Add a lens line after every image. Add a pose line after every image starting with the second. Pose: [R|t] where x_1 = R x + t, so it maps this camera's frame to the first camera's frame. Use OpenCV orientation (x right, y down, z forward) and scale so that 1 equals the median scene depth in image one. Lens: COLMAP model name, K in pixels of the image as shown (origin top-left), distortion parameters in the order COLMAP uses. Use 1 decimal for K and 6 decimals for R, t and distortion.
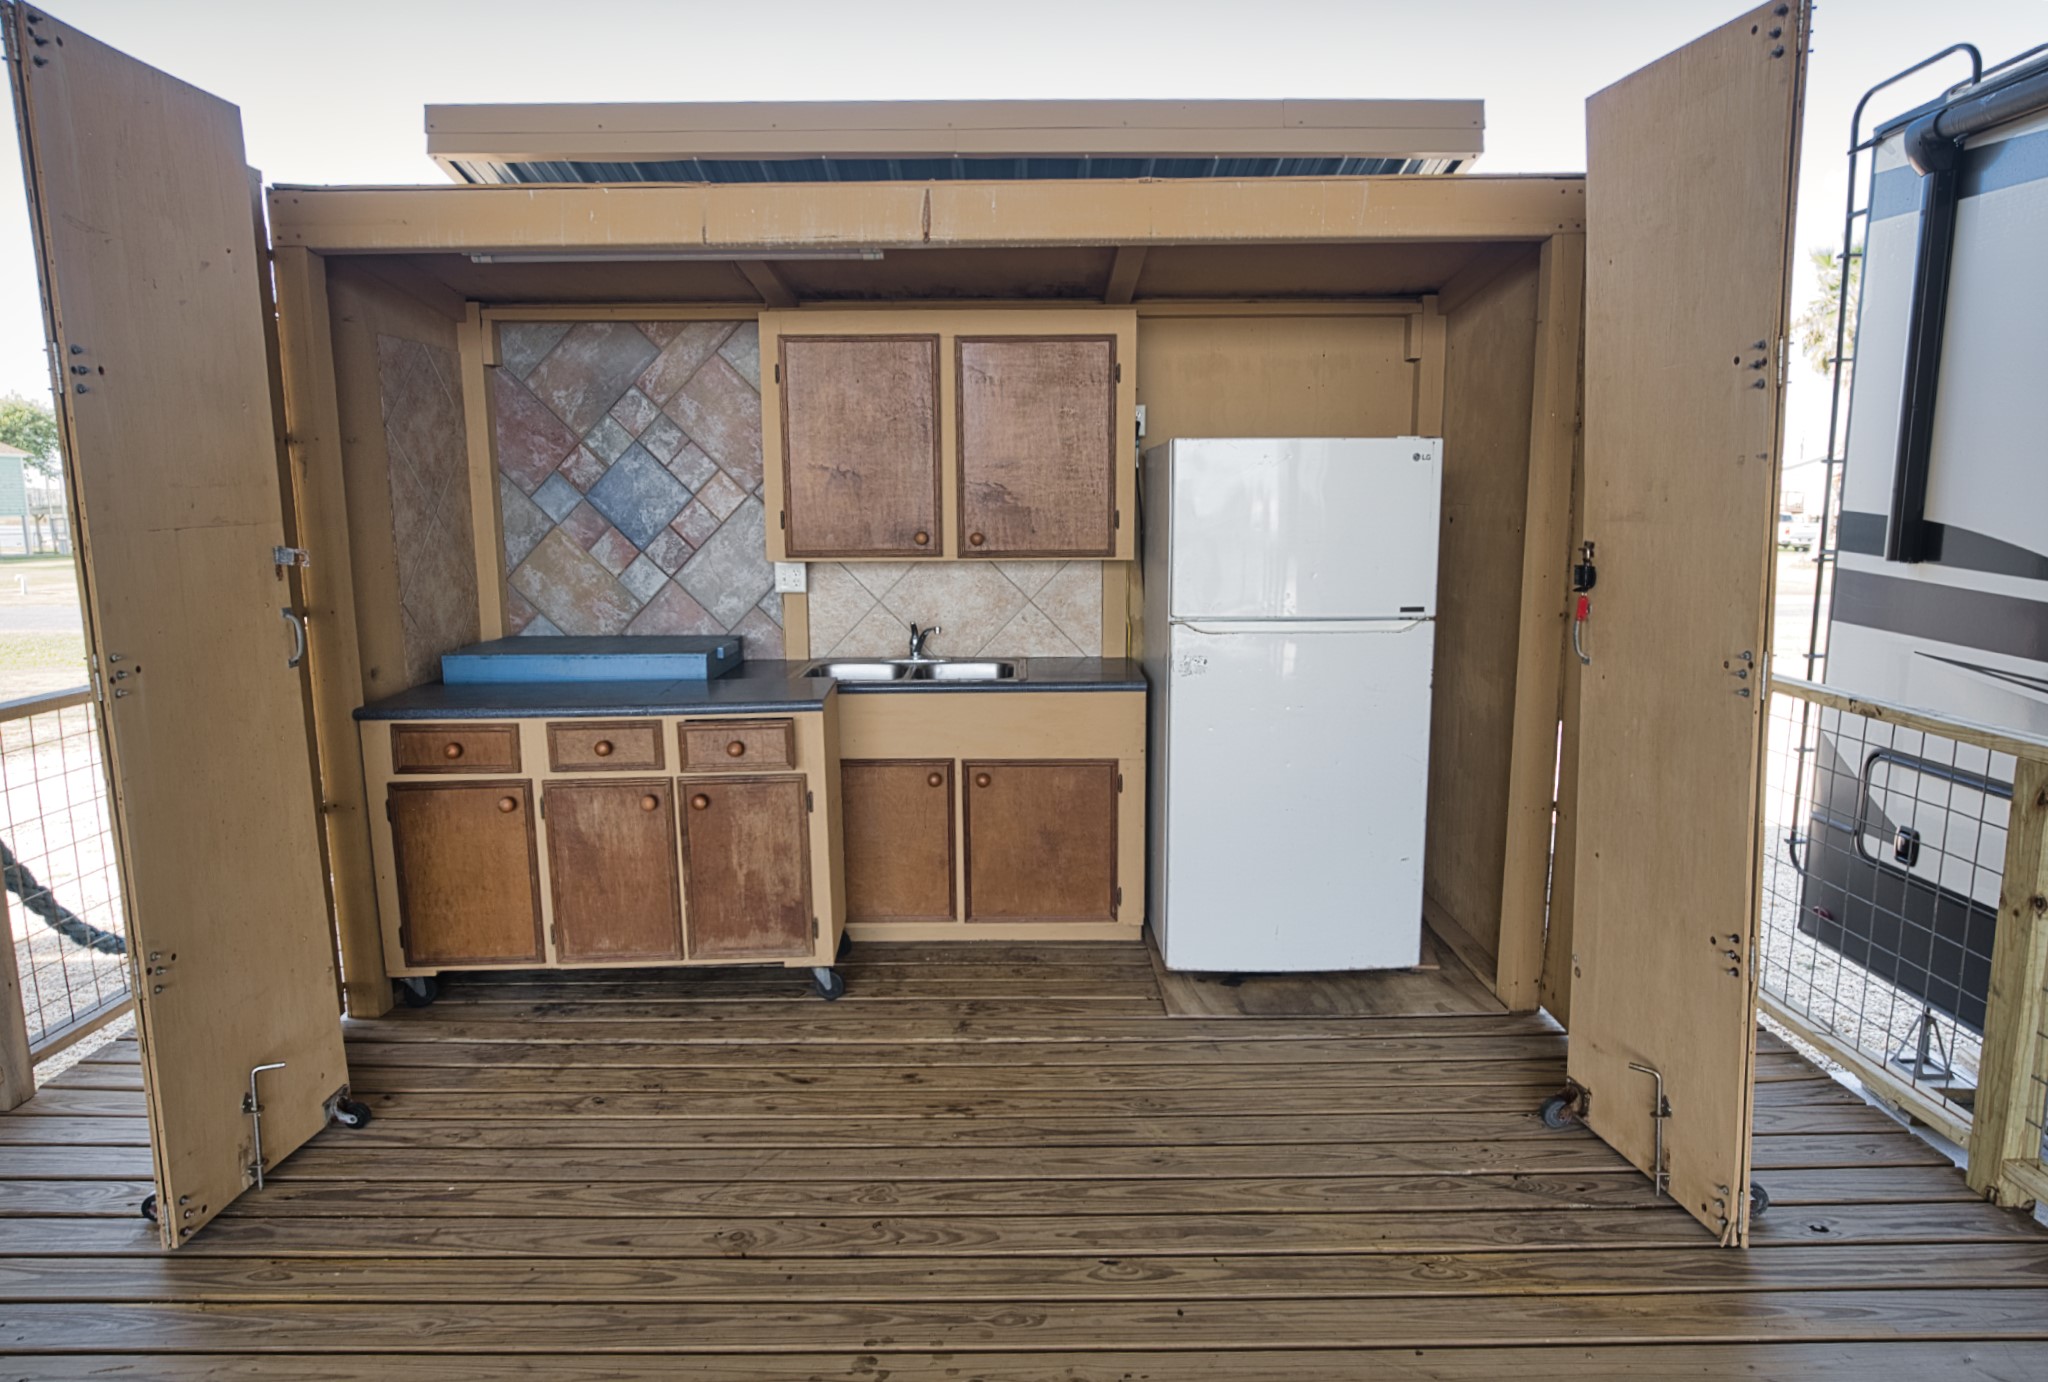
lens RADIAL K [[1237.7, 0, 1024.0], [0, 1237.7, 691.0], [0, 0, 1]] dist [-0.000167, 0.000832]
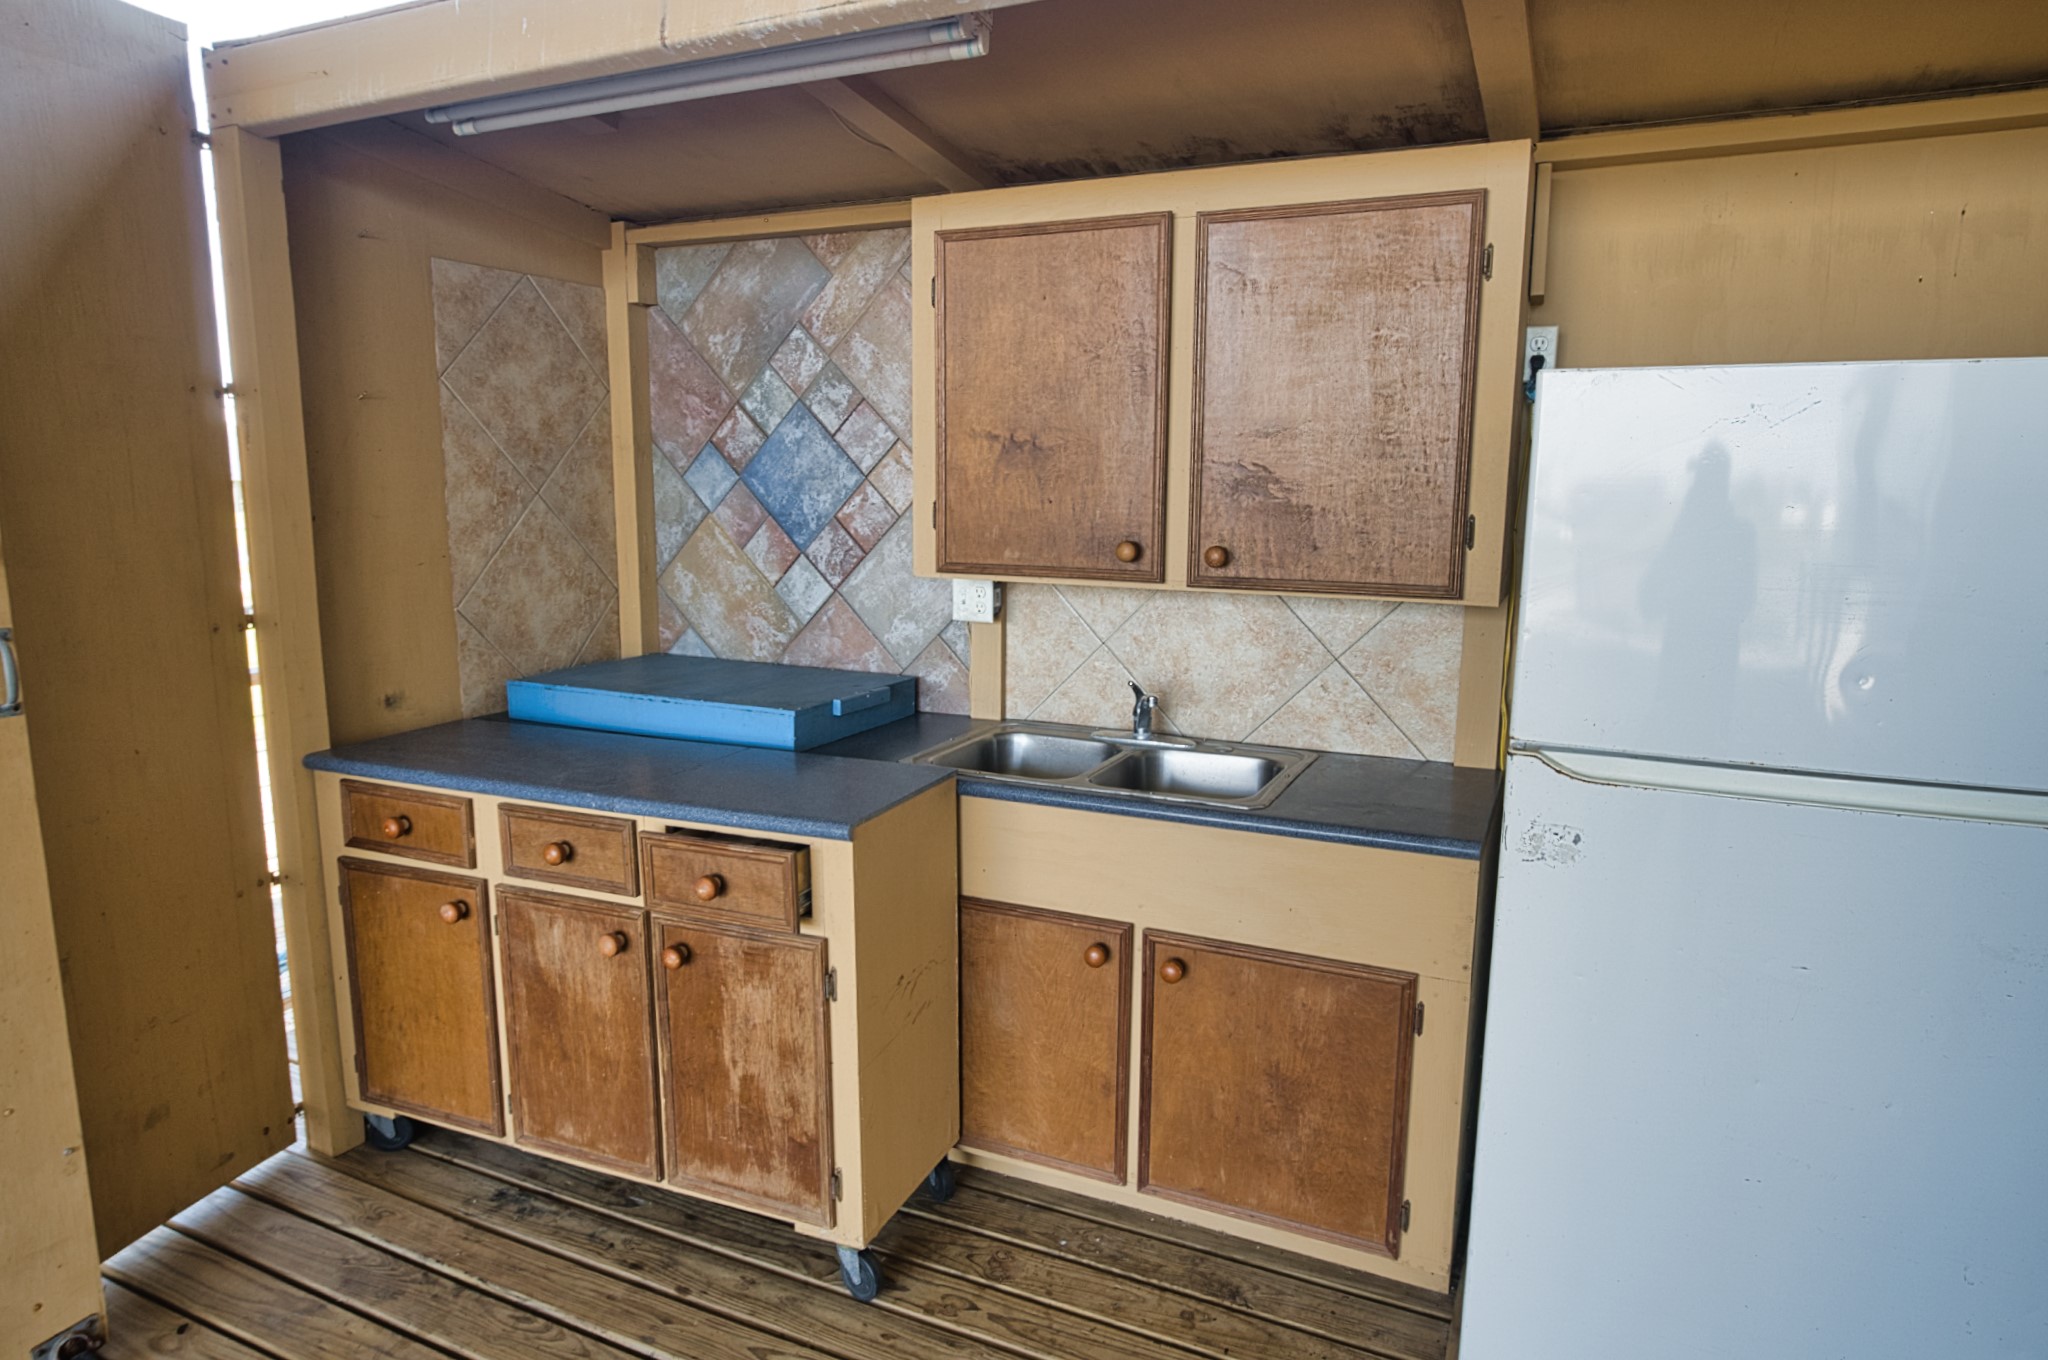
lens RADIAL K [[1229.6, 0, 1024.0], [0, 1229.6, 680.0], [0, 0, 1]] dist [-0.021472, 0.017652]
pose [[0.904371, 0.085058, -0.418185, 0.131086], [-0.084107, 0.996241, 0.020742, -0.068964], [0.418377, 0.016414, 0.908125, 0.430658]]
